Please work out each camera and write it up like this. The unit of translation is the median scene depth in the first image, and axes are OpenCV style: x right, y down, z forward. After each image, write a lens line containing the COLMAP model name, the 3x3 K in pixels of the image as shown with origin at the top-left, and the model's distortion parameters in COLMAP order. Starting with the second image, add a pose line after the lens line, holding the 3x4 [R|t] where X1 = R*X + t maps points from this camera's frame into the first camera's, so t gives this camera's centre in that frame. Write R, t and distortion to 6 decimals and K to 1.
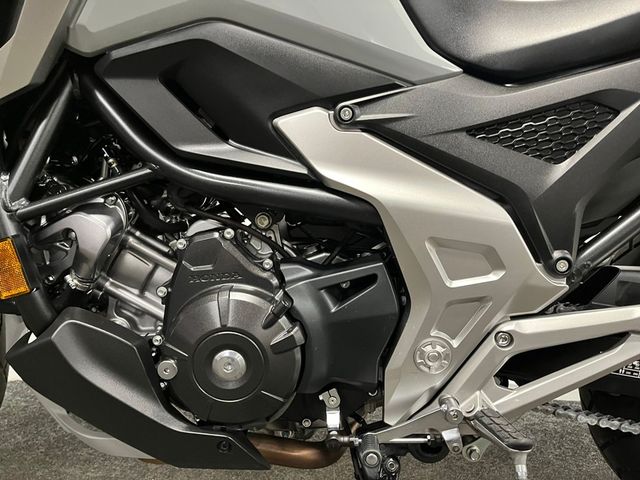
lens RADIAL K [[485.9, 0, 320.0], [0, 485.9, 240.0], [0, 0, 1]] dist [0.000359, -0.000648]
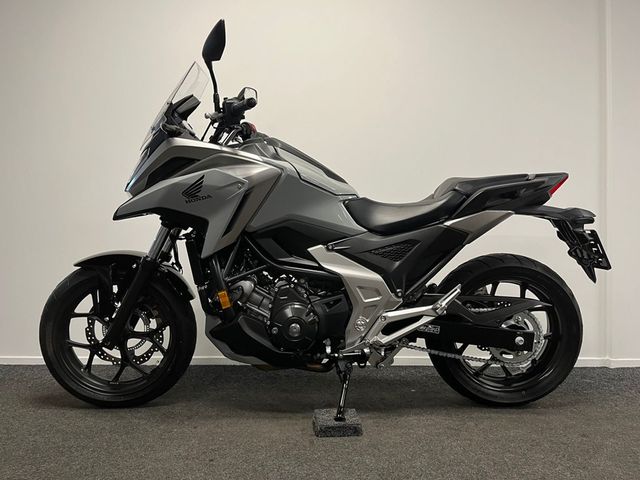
lens RADIAL K [[485.9, 0, 320.0], [0, 485.9, 240.0], [0, 0, 1]] dist [0.000359, -0.000648]
pose [[0.999425, -0.020693, 0.026859, -0.092797], [0.022524, 0.997309, -0.069766, -0.085058], [-0.025343, 0.070331, 0.997202, -2.062435]]
